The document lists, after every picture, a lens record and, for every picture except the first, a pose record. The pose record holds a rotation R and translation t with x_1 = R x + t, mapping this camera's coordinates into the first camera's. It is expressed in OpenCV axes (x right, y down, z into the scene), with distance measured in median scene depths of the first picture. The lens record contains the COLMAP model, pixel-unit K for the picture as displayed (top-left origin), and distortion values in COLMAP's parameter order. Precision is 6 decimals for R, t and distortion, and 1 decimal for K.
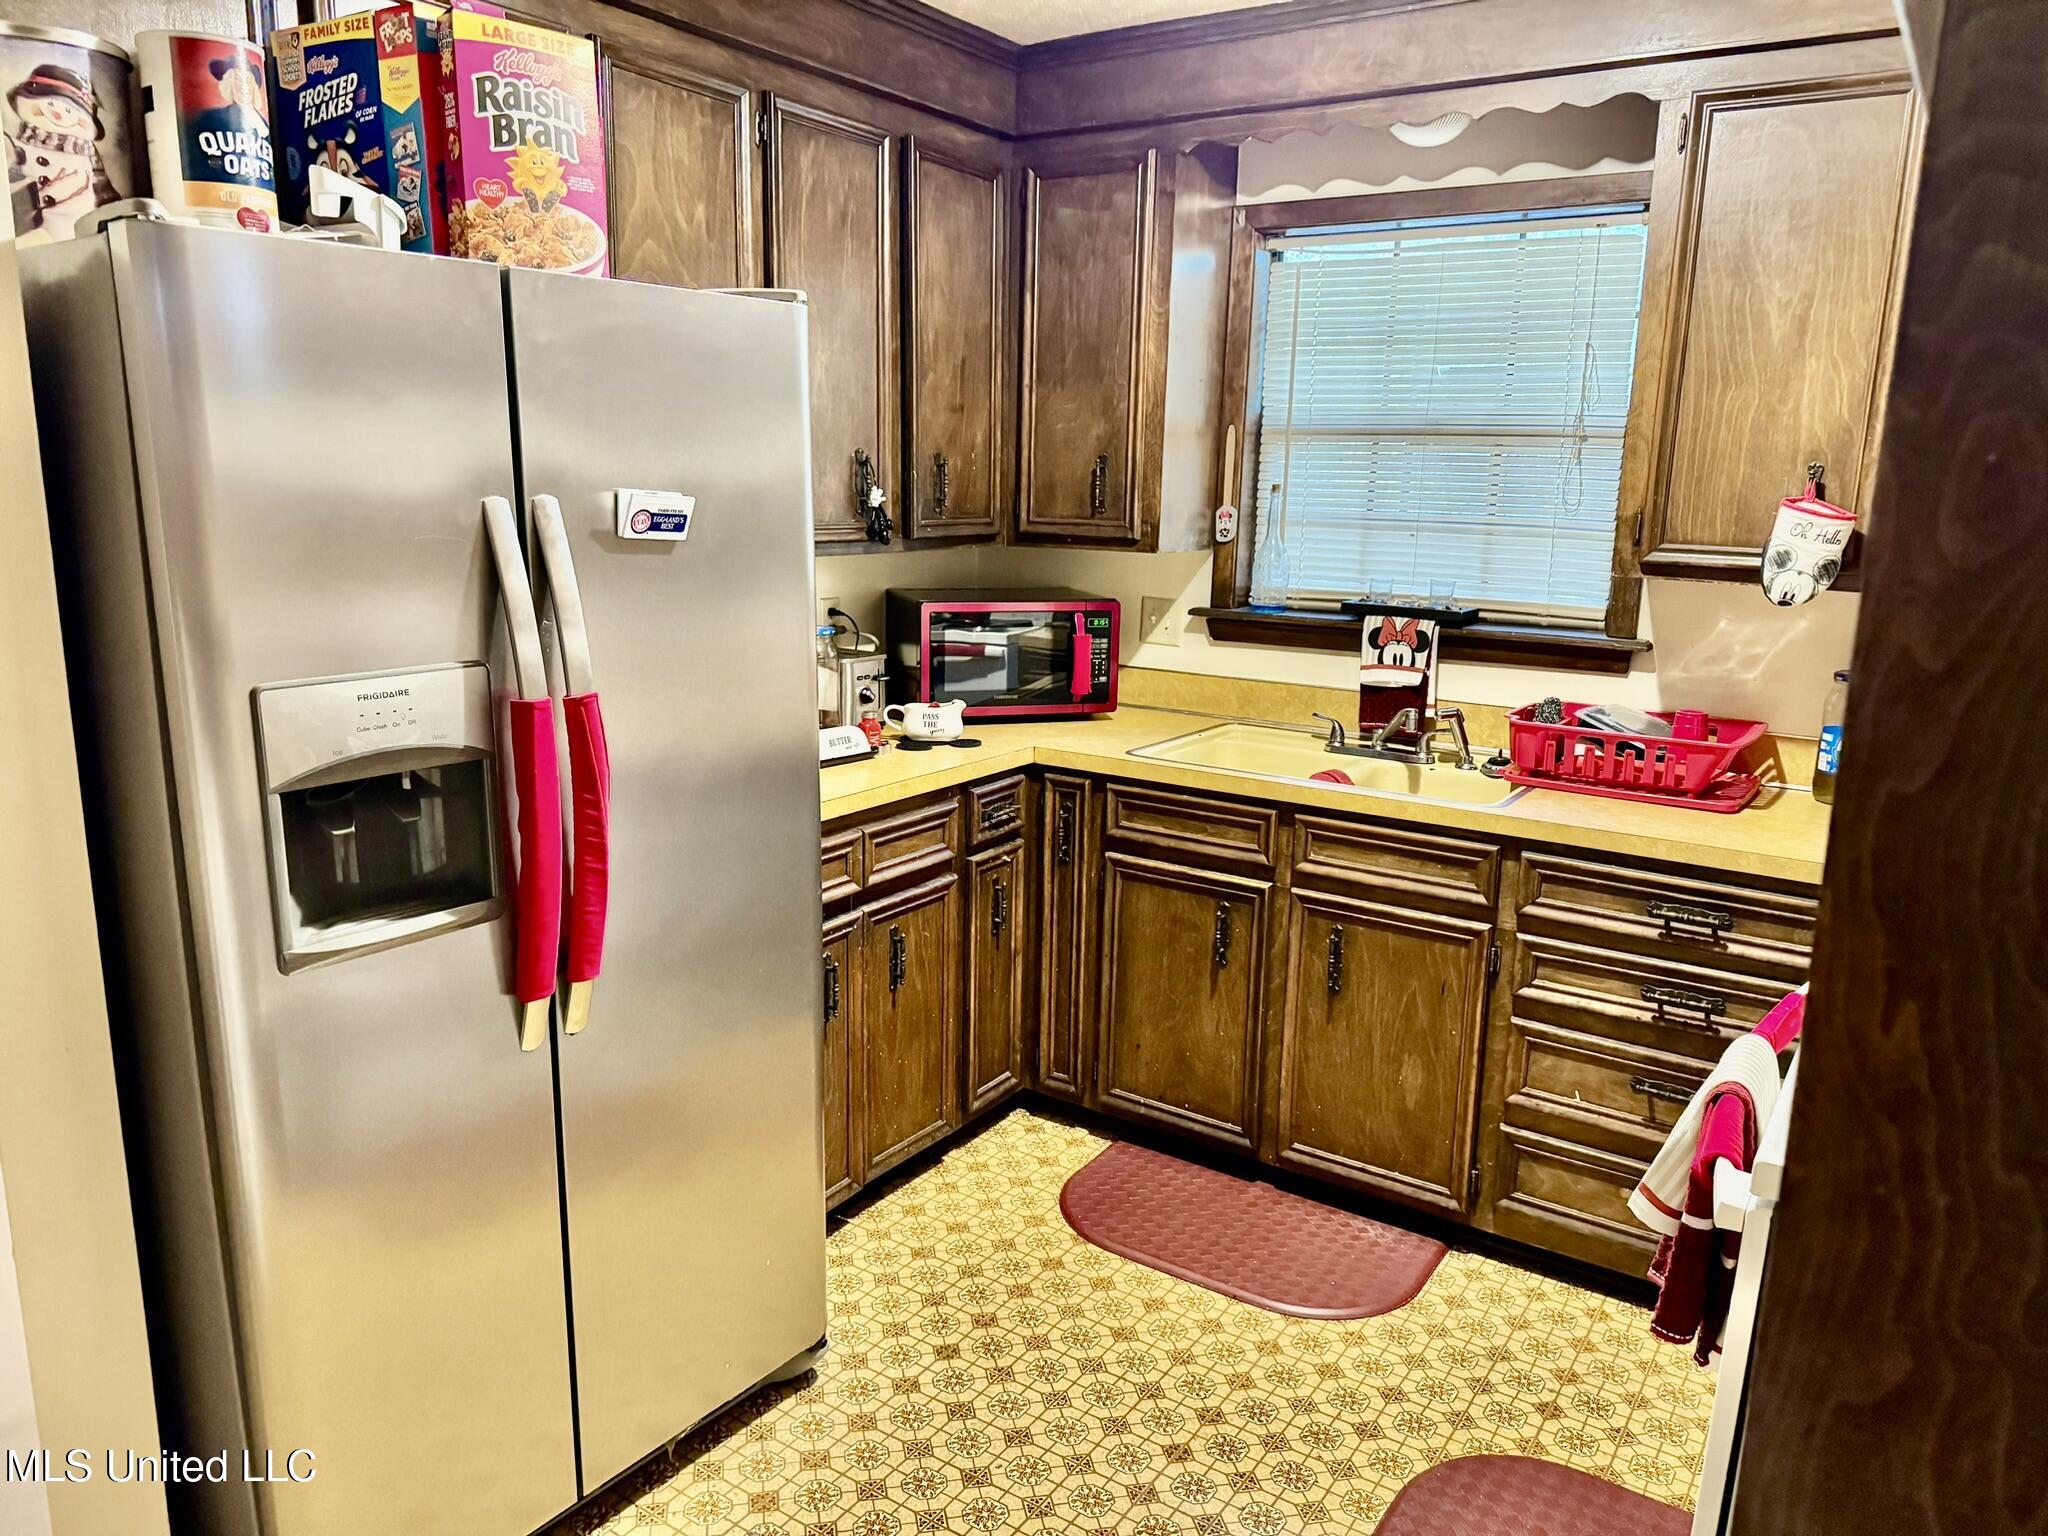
lens RADIAL K [[1395.9, 0, 1006.6], [0, 1395.9, 787.6], [0, 0, 1]] dist [-0.025998, -0.025171]
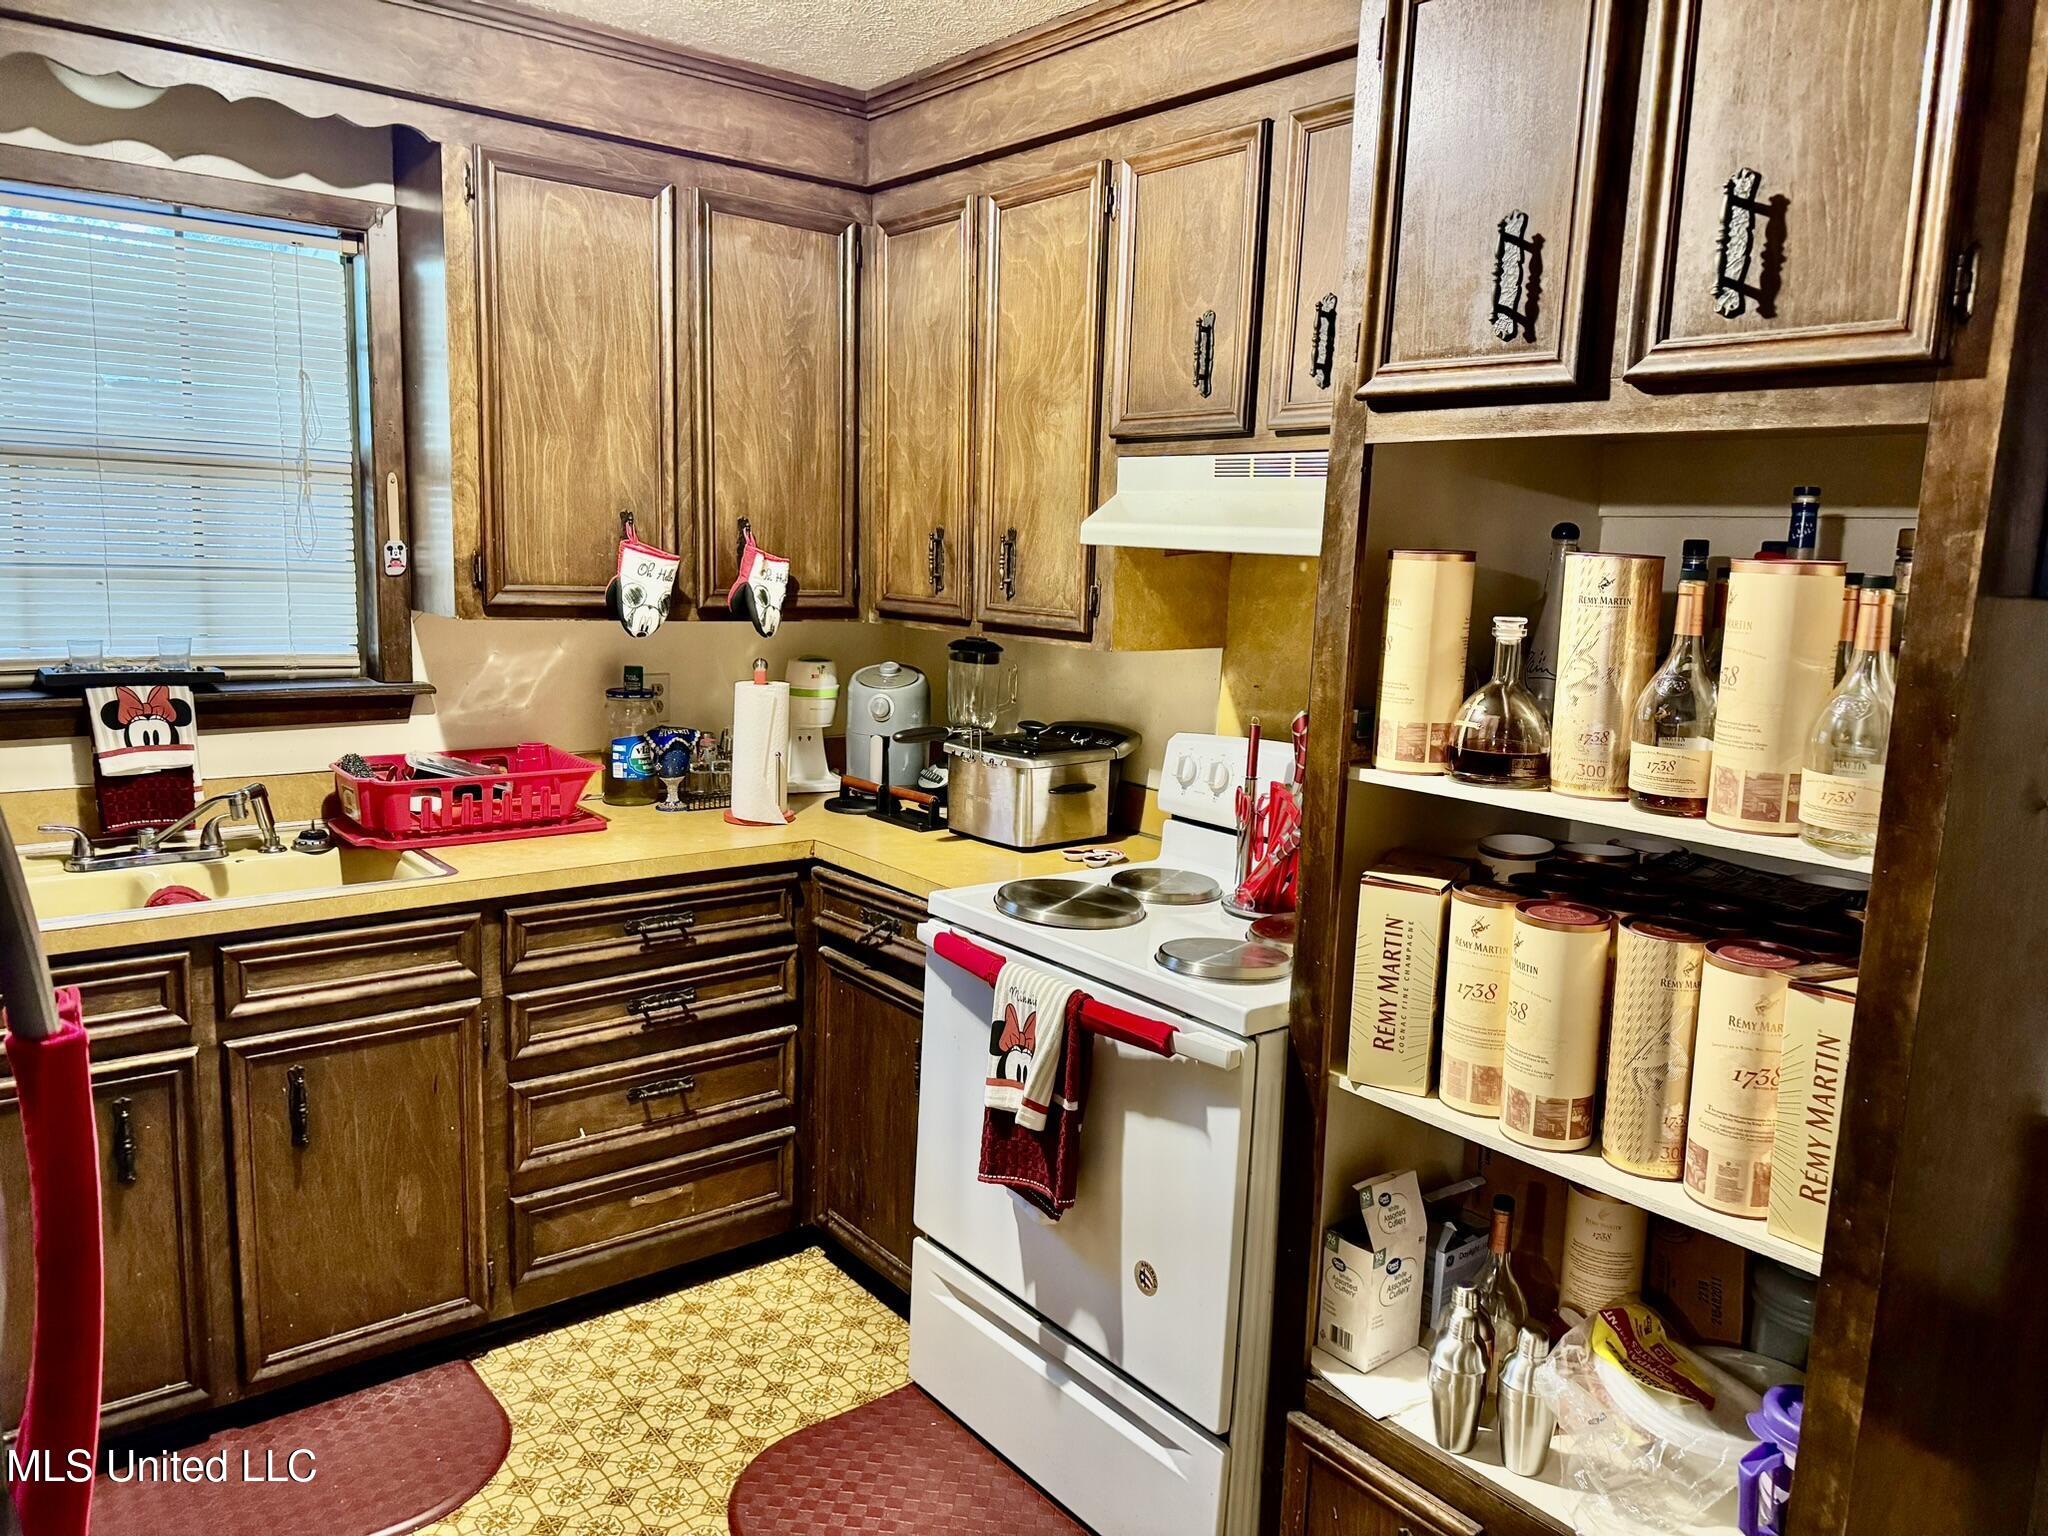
lens RADIAL K [[1395.9, 0, 1013.3], [0, 1395.9, 758.4], [0, 0, 1]] dist [-0.025998, -0.025171]
pose [[0.251901, -0.148301, 0.956323, -0.410364], [0.178279, 0.978387, 0.104763, -0.088119], [-0.951190, 0.144102, 0.272895, 0.369072]]
